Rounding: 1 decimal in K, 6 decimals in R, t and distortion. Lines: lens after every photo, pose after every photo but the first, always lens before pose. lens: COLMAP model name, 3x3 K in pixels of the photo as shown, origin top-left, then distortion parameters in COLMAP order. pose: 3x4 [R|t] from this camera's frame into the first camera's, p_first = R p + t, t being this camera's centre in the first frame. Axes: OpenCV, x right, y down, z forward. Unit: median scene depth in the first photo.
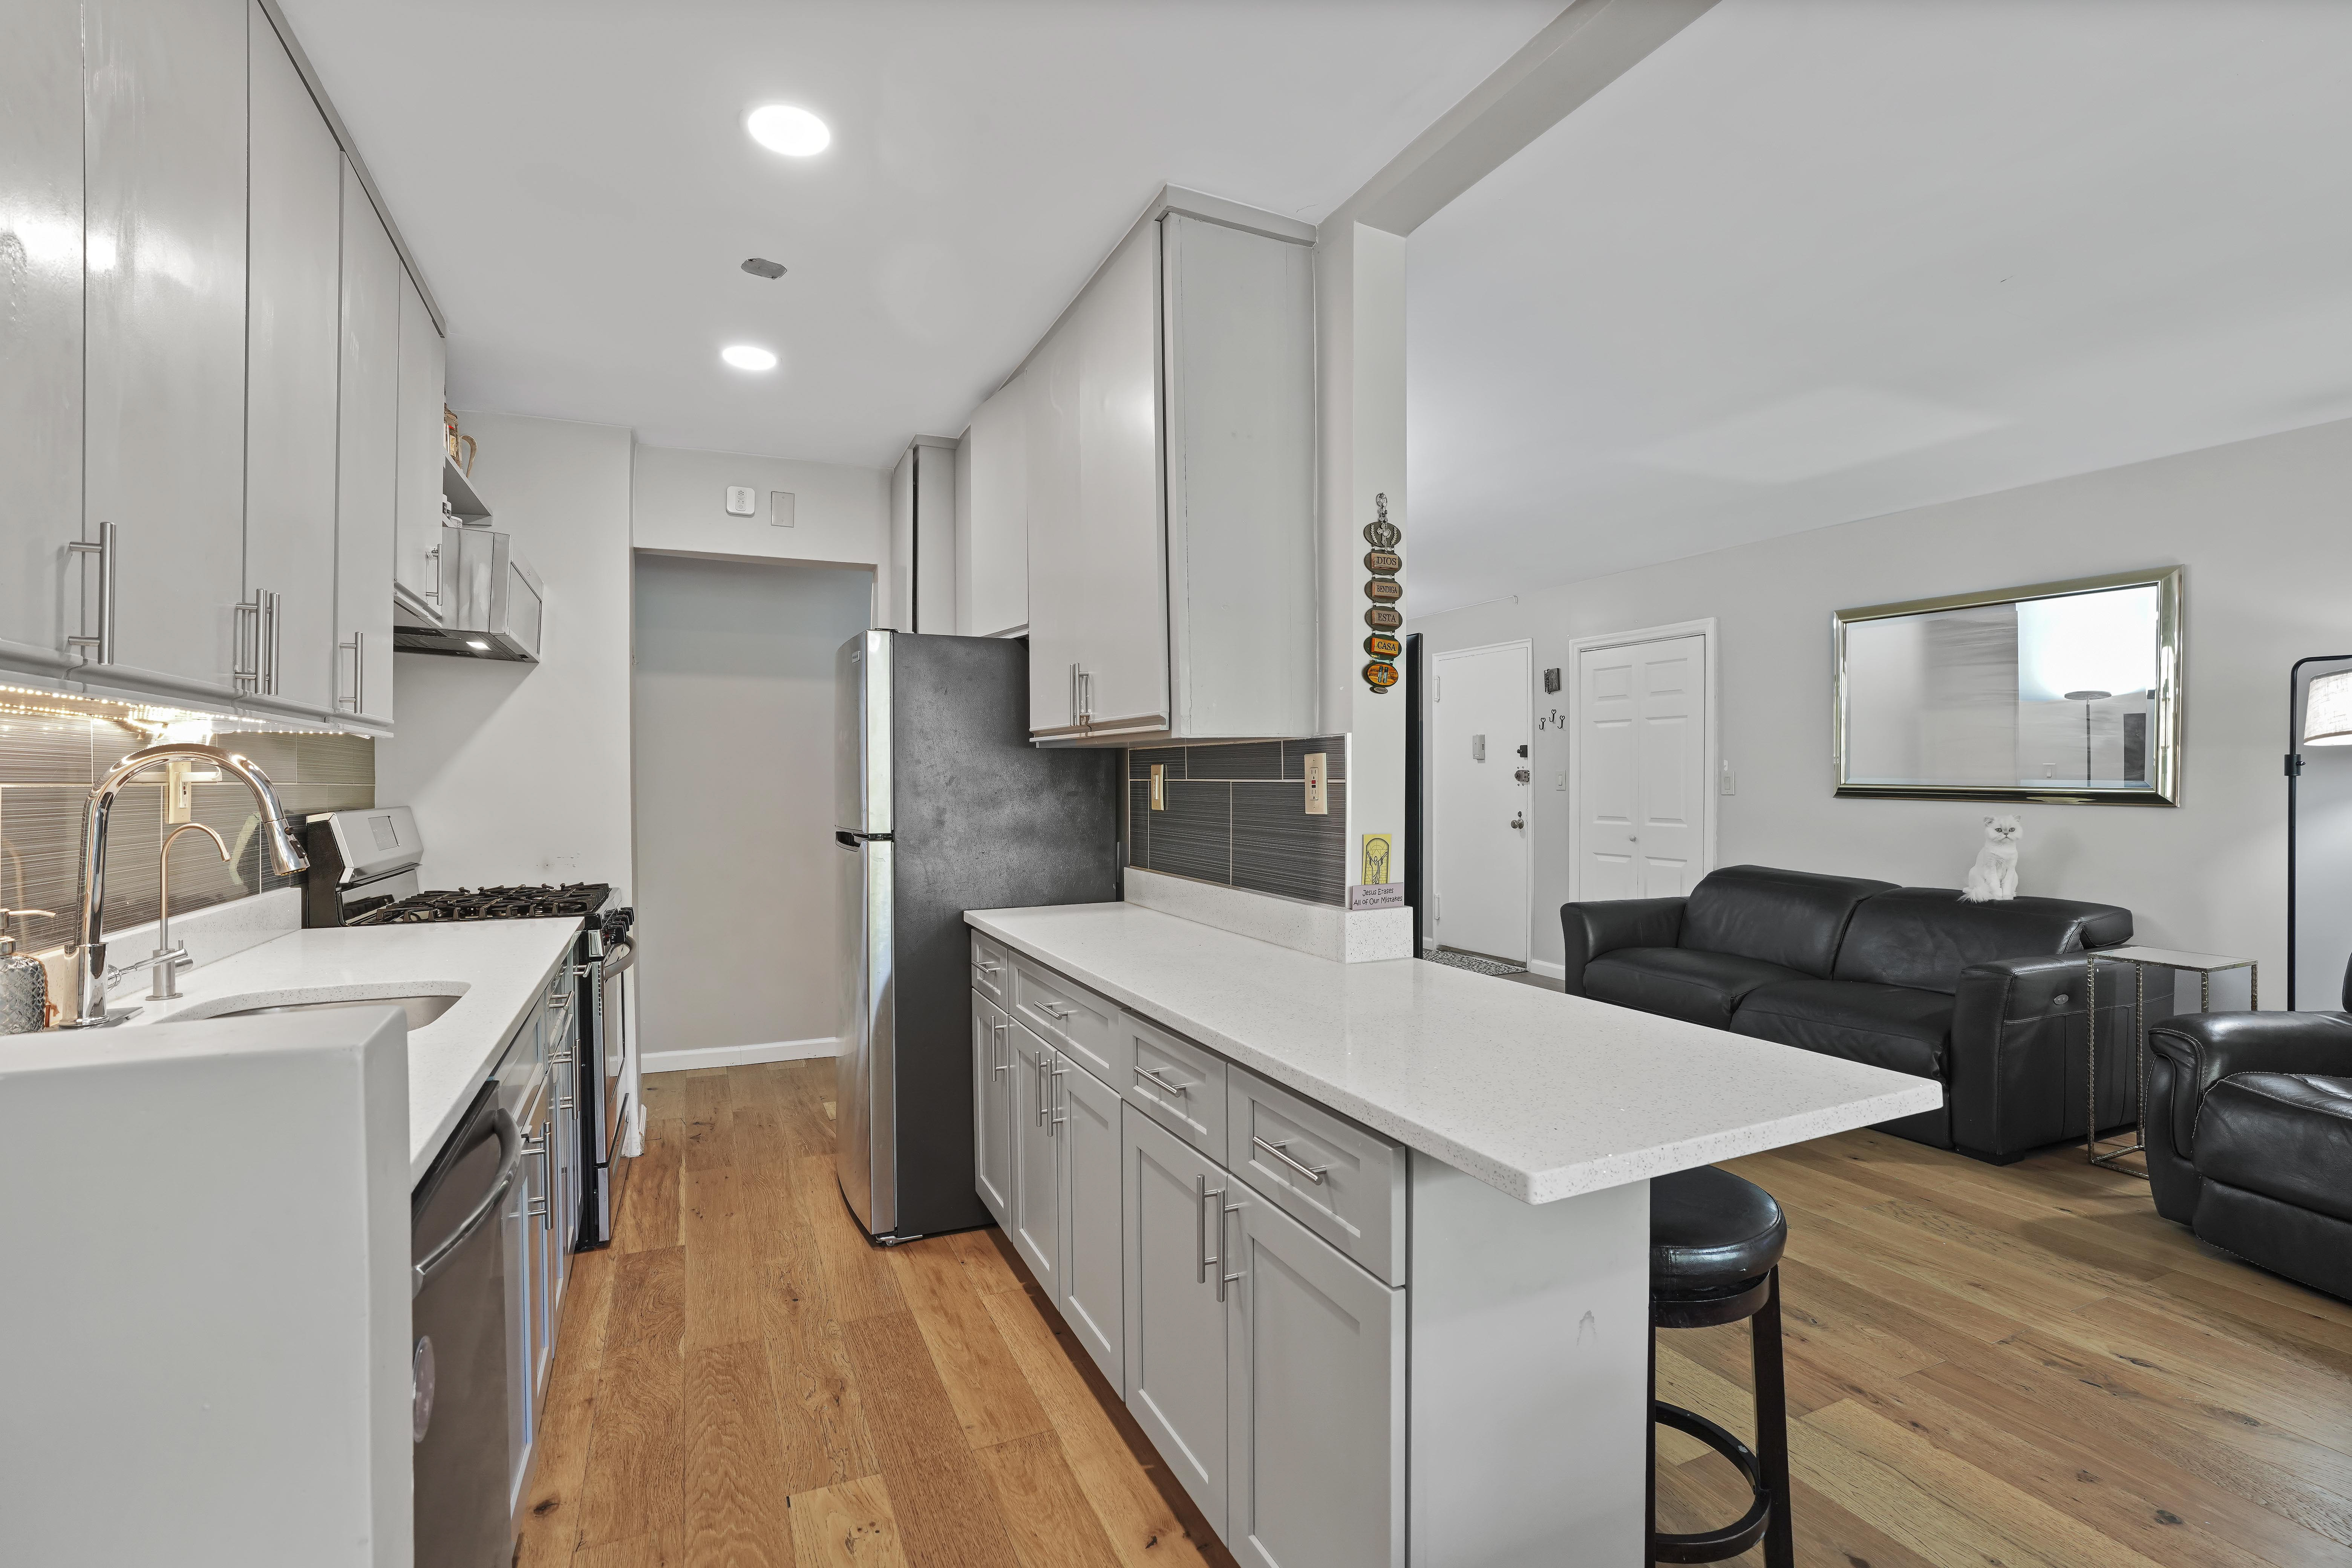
lens RADIAL K [[1090.8, 0, 1201.5], [0, 1090.8, 802.8], [0, 0, 1]] dist [-0.051100, 0.019752]
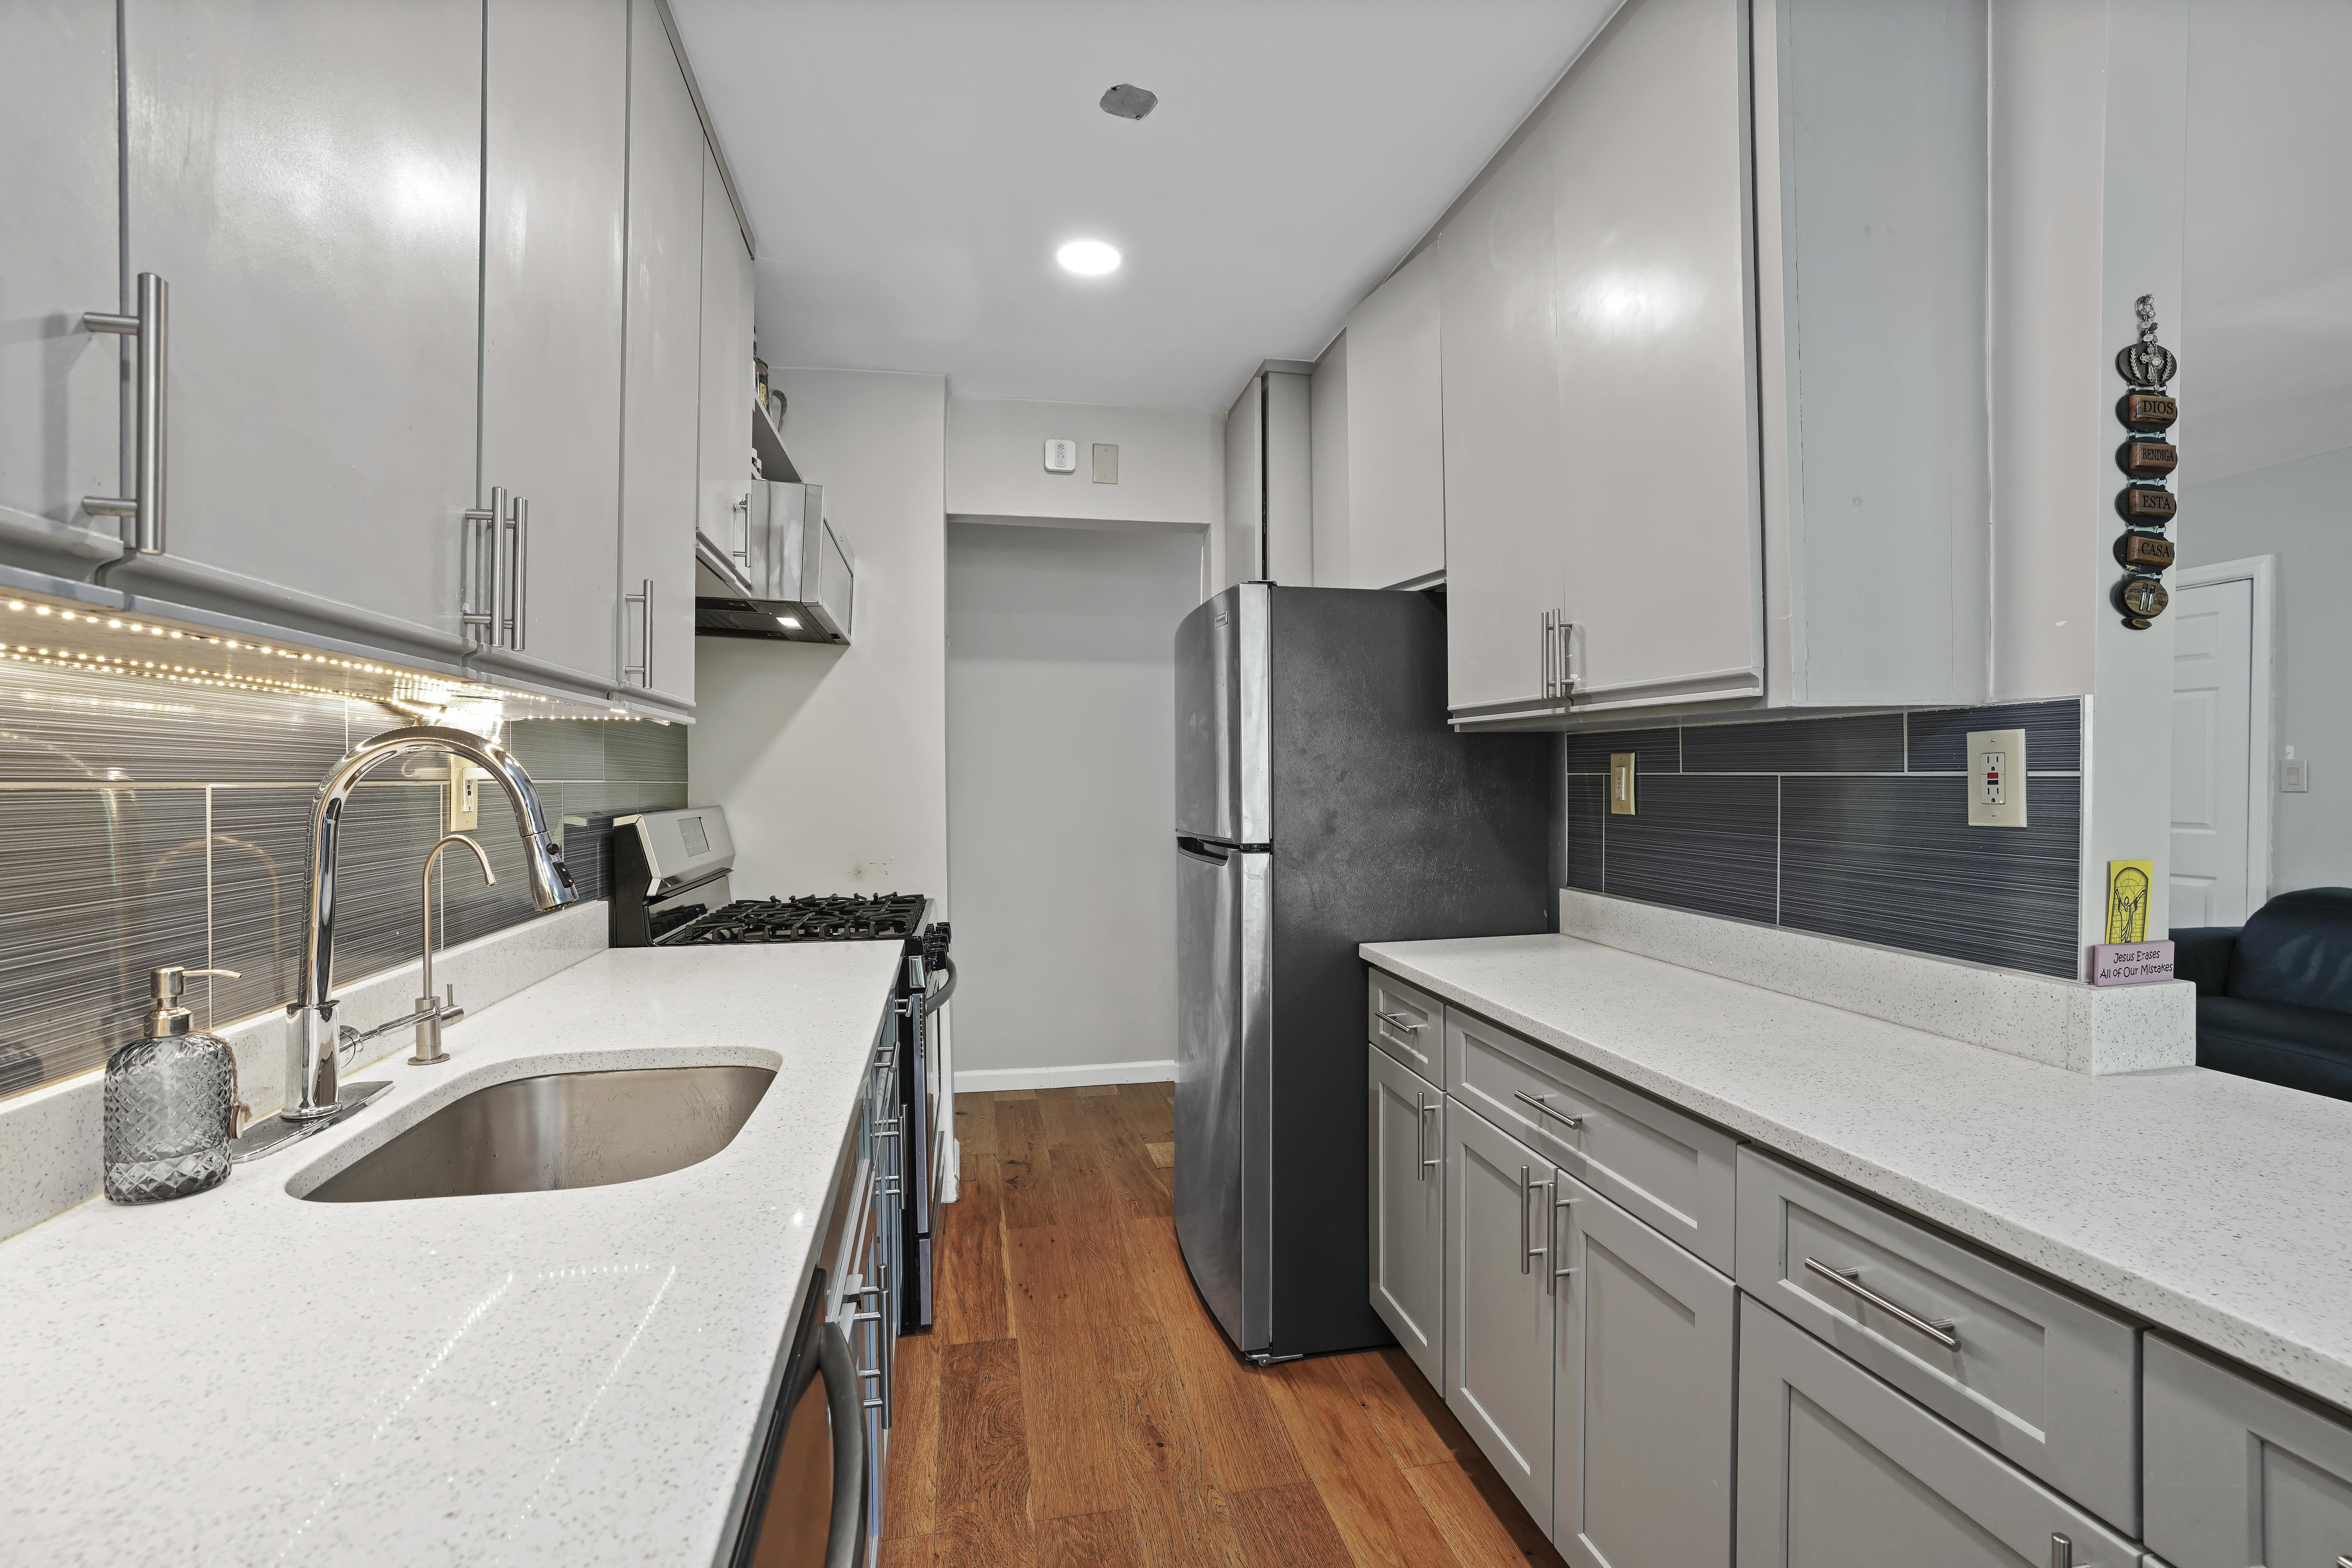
lens RADIAL K [[1090.9, 0, 1198.2], [0, 1090.9, 806.6], [0, 0, 1]] dist [-0.051100, 0.019752]
pose [[0.973163, 0.002785, -0.230099, -0.162660], [-0.001032, 0.999970, 0.007735, -0.004480], [0.230114, -0.007290, 0.973136, 0.236830]]
